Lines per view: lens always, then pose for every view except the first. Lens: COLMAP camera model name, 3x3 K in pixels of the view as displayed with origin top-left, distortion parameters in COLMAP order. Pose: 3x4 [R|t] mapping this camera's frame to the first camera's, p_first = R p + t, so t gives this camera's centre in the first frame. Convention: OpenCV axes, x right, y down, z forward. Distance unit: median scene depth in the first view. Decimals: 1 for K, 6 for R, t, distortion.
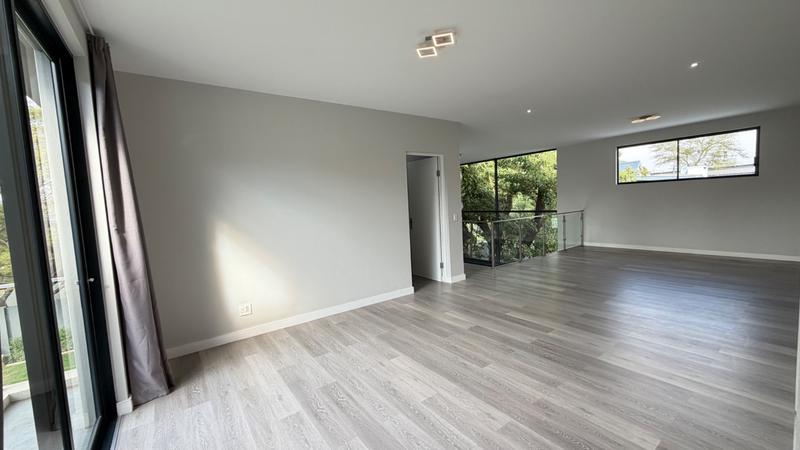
lens RADIAL K [[319.5, 0, 399.5], [0, 319.5, 228.6], [0, 0, 1]] dist [0.002171, 0.000049]
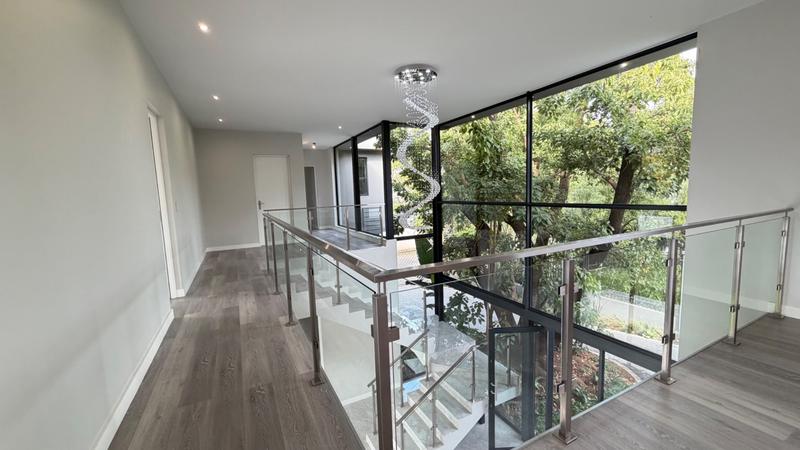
lens RADIAL K [[319.5, 0, 398.8], [0, 319.5, 224.3], [0, 0, 1]] dist [0.002171, 0.000049]
pose [[0.986799, 0.035000, -0.158120, 0.171436], [-0.031323, 0.999179, 0.025685, -0.026489], [0.158889, -0.020393, 0.987086, 0.445984]]
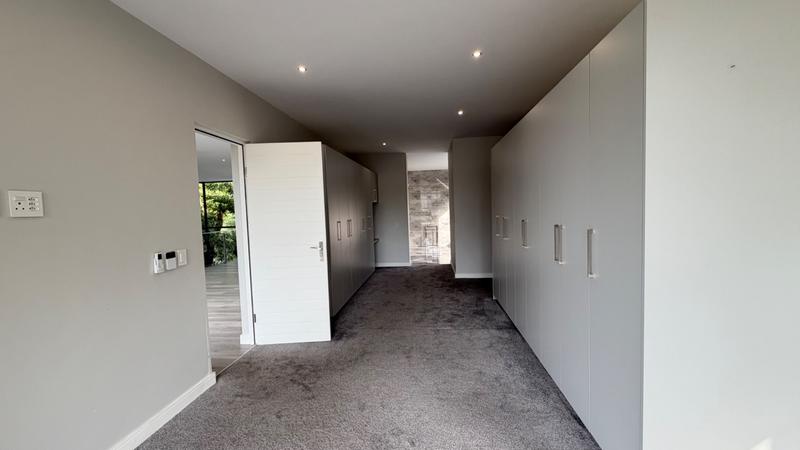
lens RADIAL K [[319.5, 0, 400.0], [0, 319.5, 228.2], [0, 0, 1]] dist [0.002171, 0.000049]
pose [[0.679804, -0.019495, 0.733135, -0.061040], [0.063499, 0.997457, -0.032356, 0.028023], [-0.730640, 0.068549, 0.679313, -0.269849]]
